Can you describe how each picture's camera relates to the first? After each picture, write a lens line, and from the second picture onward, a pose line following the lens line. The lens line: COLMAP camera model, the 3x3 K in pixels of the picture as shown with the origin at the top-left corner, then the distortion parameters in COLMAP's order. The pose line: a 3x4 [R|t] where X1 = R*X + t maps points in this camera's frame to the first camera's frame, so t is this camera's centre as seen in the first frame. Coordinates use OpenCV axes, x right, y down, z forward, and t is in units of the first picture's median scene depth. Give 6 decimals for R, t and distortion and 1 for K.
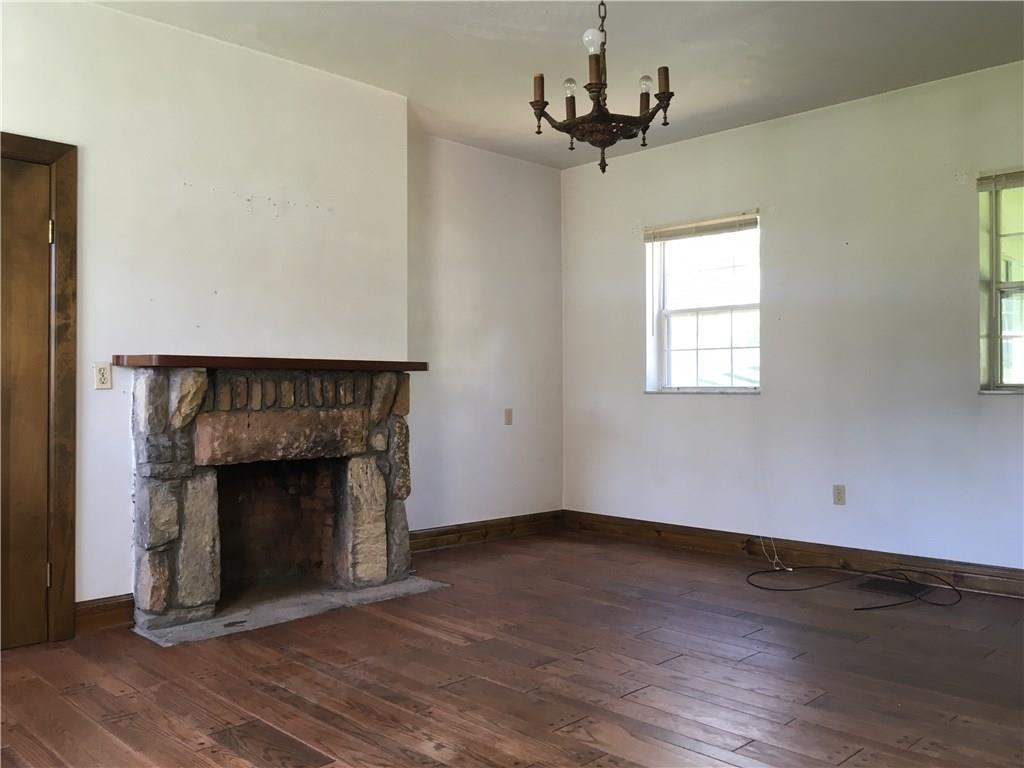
lens RADIAL K [[871.4, 0, 512.5], [0, 871.4, 386.2], [0, 0, 1]] dist [0.066341, -0.100536]
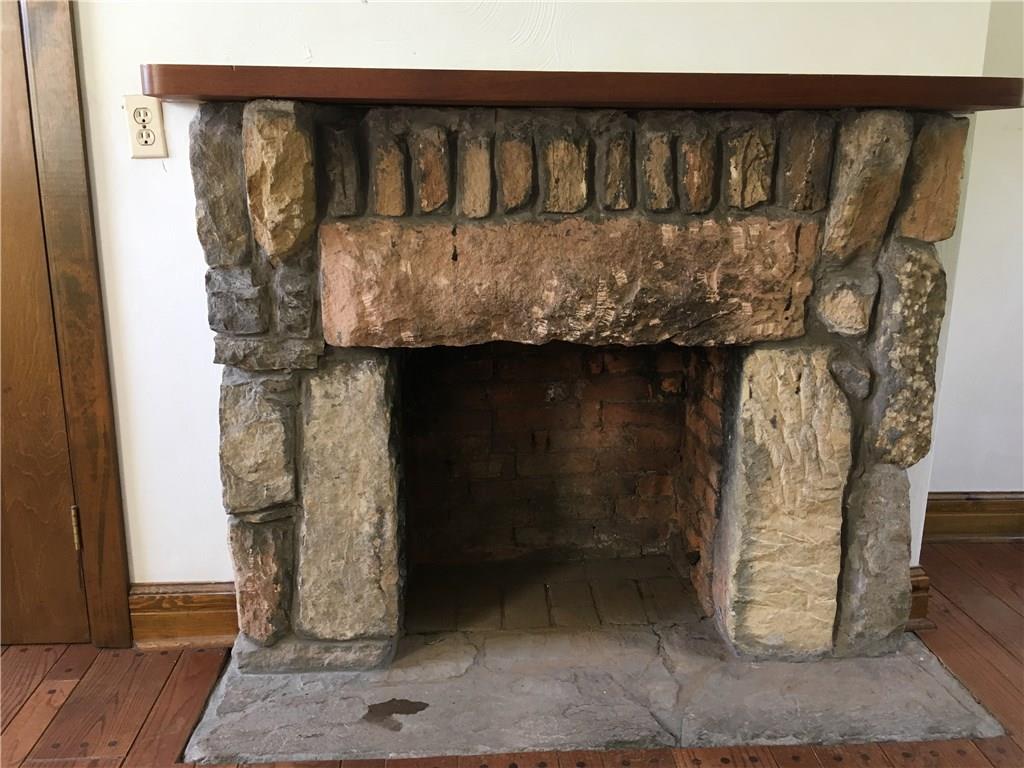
lens RADIAL K [[871.4, 0, 515.5], [0, 871.4, 382.6], [0, 0, 1]] dist [0.066341, -0.100536]
pose [[0.749778, 0.168588, -0.639853, -0.015514], [-0.006263, 0.968763, 0.247910, 0.001800], [0.661660, -0.181870, 0.727412, 0.694857]]
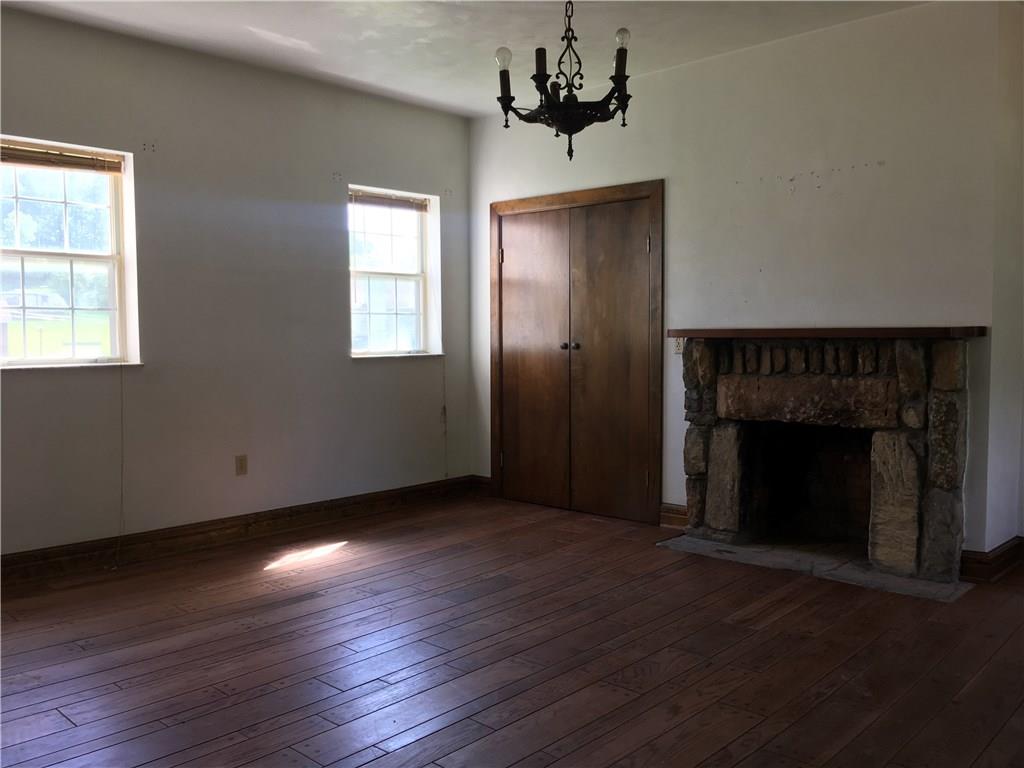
lens RADIAL K [[871.4, 0, 514.7], [0, 871.4, 383.4], [0, 0, 1]] dist [0.066341, -0.100536]
pose [[0.030291, 0.063199, -0.997541, 0.790322], [0.012238, 0.997901, 0.063593, -0.035591], [0.999466, -0.014134, 0.029454, 0.630738]]
